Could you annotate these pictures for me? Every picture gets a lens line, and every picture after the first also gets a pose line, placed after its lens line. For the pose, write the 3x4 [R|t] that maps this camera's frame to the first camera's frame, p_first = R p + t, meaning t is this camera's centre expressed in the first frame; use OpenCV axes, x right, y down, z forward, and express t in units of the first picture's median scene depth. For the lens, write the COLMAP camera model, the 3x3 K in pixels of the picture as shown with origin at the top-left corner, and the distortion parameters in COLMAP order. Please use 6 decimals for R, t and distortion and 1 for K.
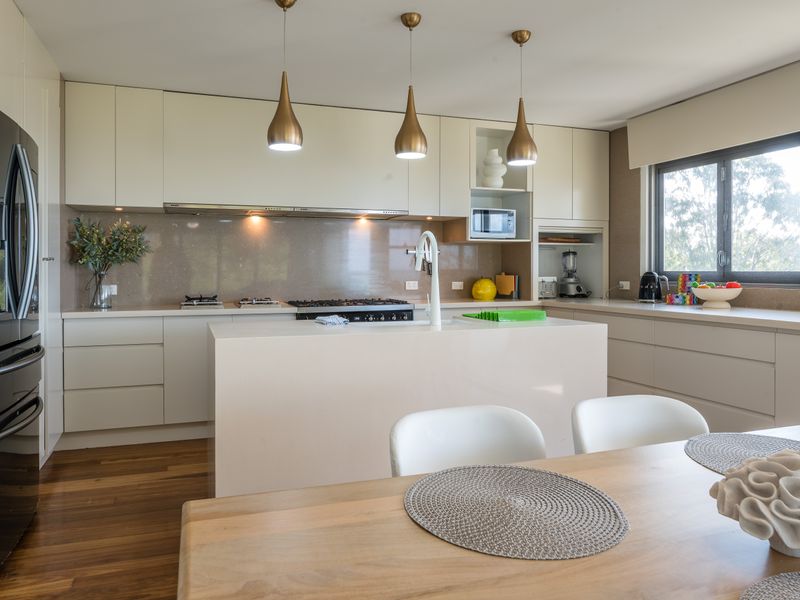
lens RADIAL K [[574.2, 0, 397.9], [0, 574.2, 337.1], [0, 0, 1]] dist [-0.034655, 0.007387]
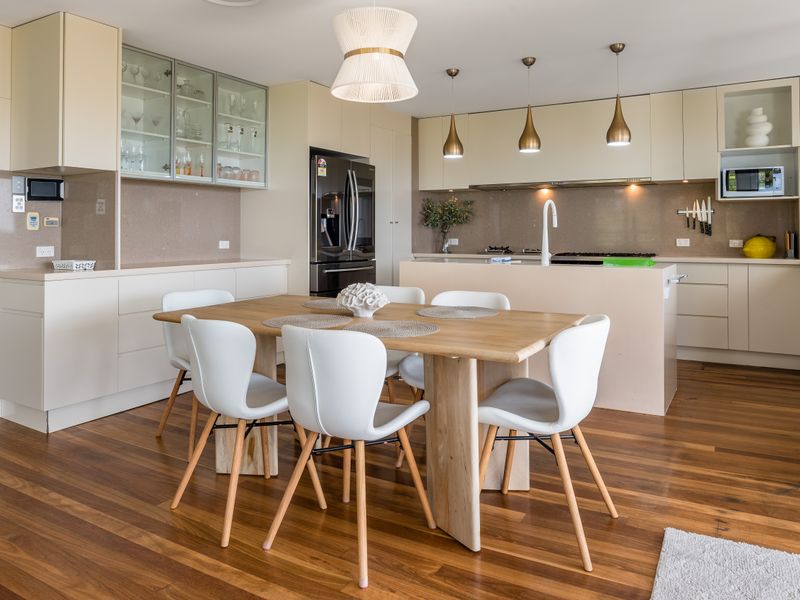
lens RADIAL K [[574.2, 0, 397.9], [0, 574.2, 337.1], [0, 0, 1]] dist [-0.034655, 0.007387]
pose [[0.648893, 0.131280, -0.749469, 0.634492], [-0.084750, 0.991344, 0.100270, 0.034029], [0.756145, -0.001547, 0.654402, -0.167541]]
